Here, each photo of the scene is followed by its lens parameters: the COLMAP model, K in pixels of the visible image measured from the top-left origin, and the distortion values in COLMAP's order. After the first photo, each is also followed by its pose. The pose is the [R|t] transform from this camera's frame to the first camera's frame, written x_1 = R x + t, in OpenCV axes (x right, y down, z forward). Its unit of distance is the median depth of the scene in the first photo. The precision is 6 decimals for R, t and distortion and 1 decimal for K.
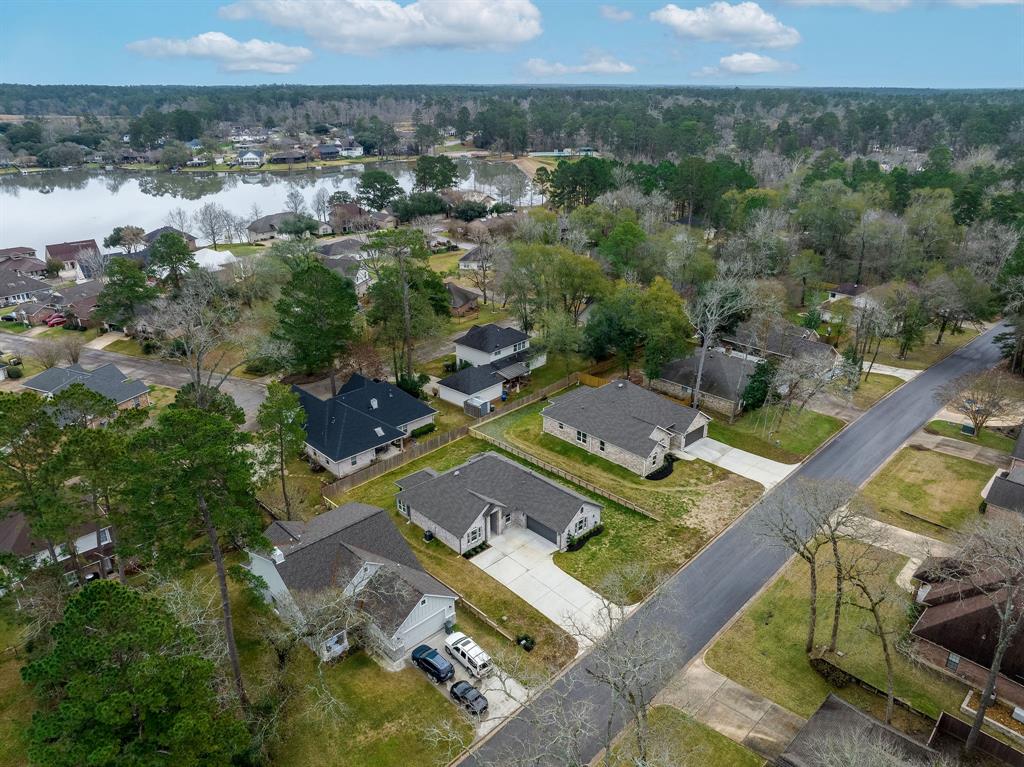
lens RADIAL K [[721.9, 0, 520.9], [0, 721.9, 384.2], [0, 0, 1]] dist [-0.043960, 0.019600]
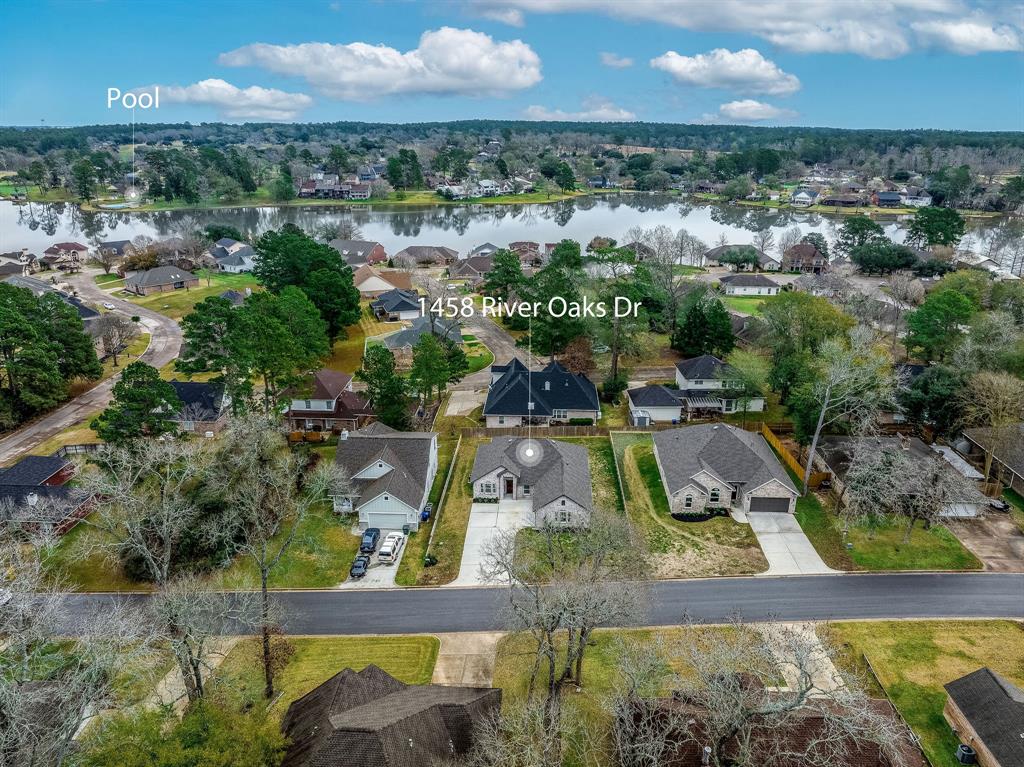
lens RADIAL K [[721.9, 0, 519.5], [0, 721.9, 383.8], [0, 0, 1]] dist [-0.043960, 0.019600]
pose [[0.682575, 0.251441, -0.686199, 0.501772], [-0.287962, 0.955522, 0.063687, -0.033612], [0.671692, 0.154128, 0.724620, 0.085352]]
